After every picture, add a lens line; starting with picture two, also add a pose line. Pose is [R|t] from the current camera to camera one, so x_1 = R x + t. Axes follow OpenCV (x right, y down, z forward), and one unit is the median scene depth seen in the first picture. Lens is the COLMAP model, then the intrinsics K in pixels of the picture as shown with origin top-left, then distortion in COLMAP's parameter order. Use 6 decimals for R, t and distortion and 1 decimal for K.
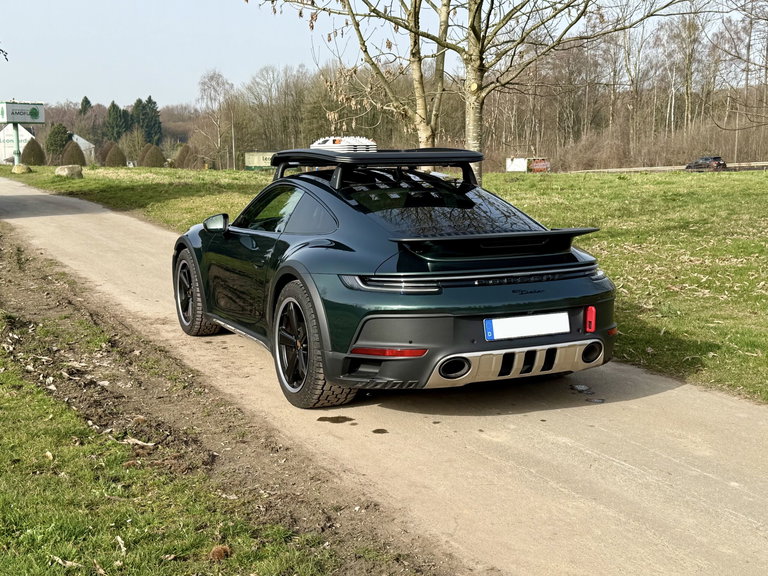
lens RADIAL K [[962.2, 0, 384.0], [0, 962.2, 288.0], [0, 0, 1]] dist [0.177822, -0.386527]
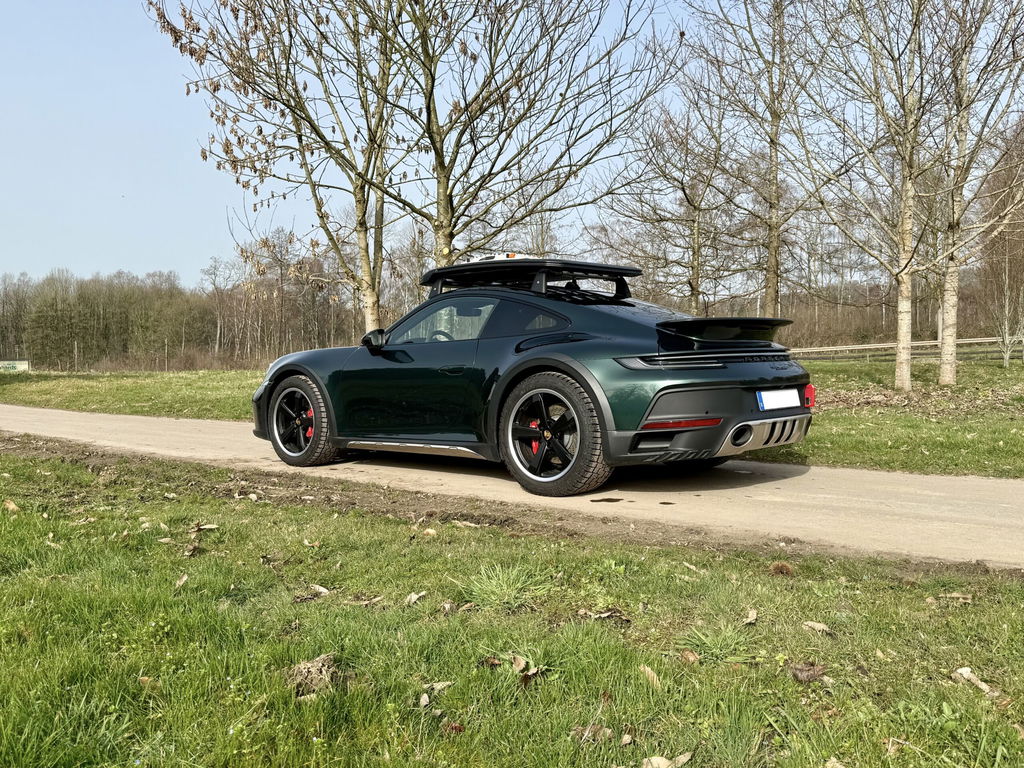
lens RADIAL K [[899.6, 0, 512.0], [0, 899.6, 384.0], [0, 0, 1]] dist [0.092943, 0.000659]
pose [[0.920519, -0.014598, 0.390424, -0.538211], [0.058730, 0.993117, -0.101337, 0.108067], [-0.386258, 0.116212, 0.915041, 0.149758]]
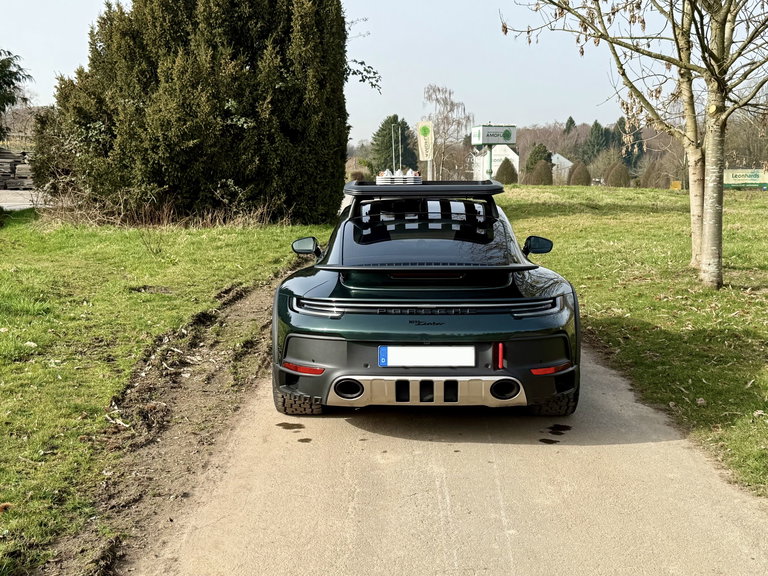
lens RADIAL K [[962.2, 0, 384.0], [0, 962.2, 288.0], [0, 0, 1]] dist [0.177822, -0.386527]
pose [[0.891753, 0.057162, -0.448898, 0.558612], [-0.065186, 0.997870, -0.002426, -0.028262], [0.447803, 0.031425, 0.893580, 0.048608]]
